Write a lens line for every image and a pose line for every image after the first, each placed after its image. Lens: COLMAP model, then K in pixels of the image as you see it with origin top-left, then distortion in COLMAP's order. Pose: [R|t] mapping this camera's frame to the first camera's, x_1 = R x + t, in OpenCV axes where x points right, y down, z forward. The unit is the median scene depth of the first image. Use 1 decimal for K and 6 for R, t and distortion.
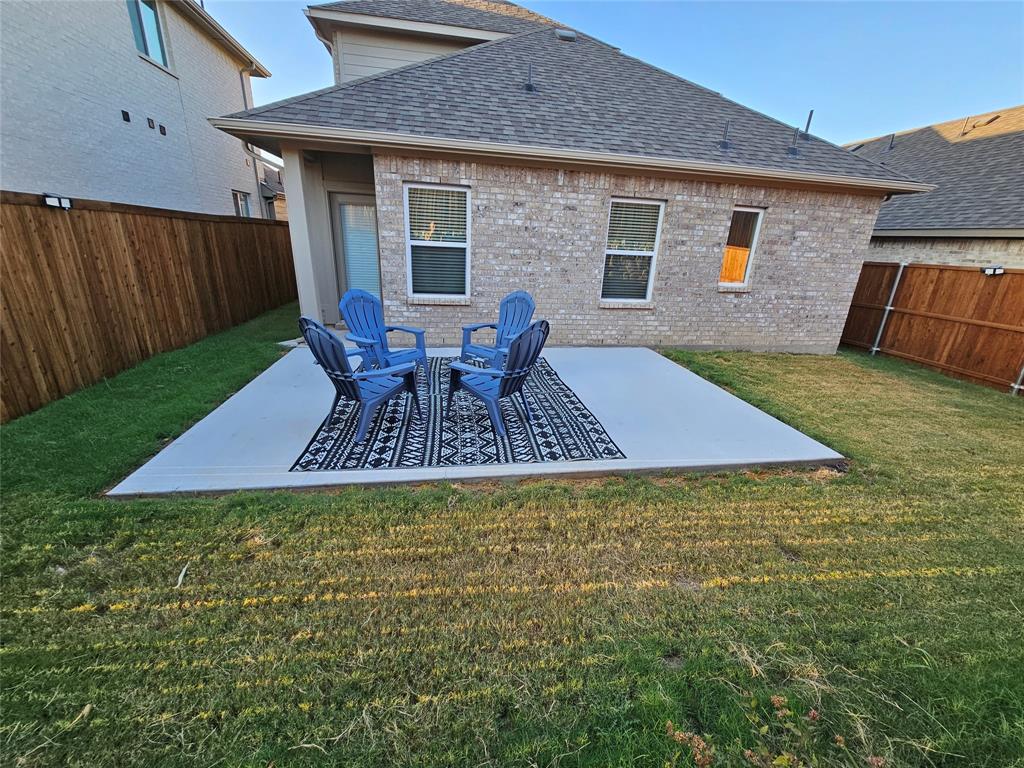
lens RADIAL K [[420.2, 0, 520.6], [0, 420.2, 388.9], [0, 0, 1]] dist [0.000272, -0.000274]
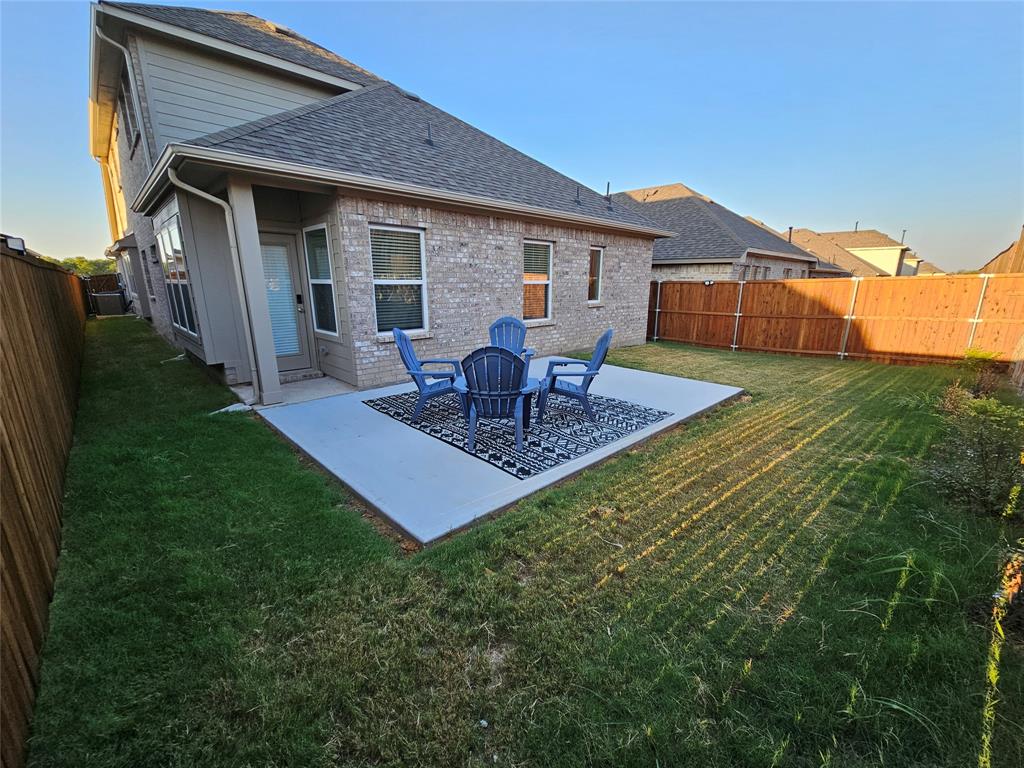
lens RADIAL K [[420.2, 0, 520.6], [0, 420.2, 388.9], [0, 0, 1]] dist [0.000272, -0.000274]
pose [[0.824606, -0.182661, 0.535407, -0.536887], [0.220974, 0.975250, -0.007613, -0.016703], [-0.520765, 0.124589, 0.844560, 0.010403]]
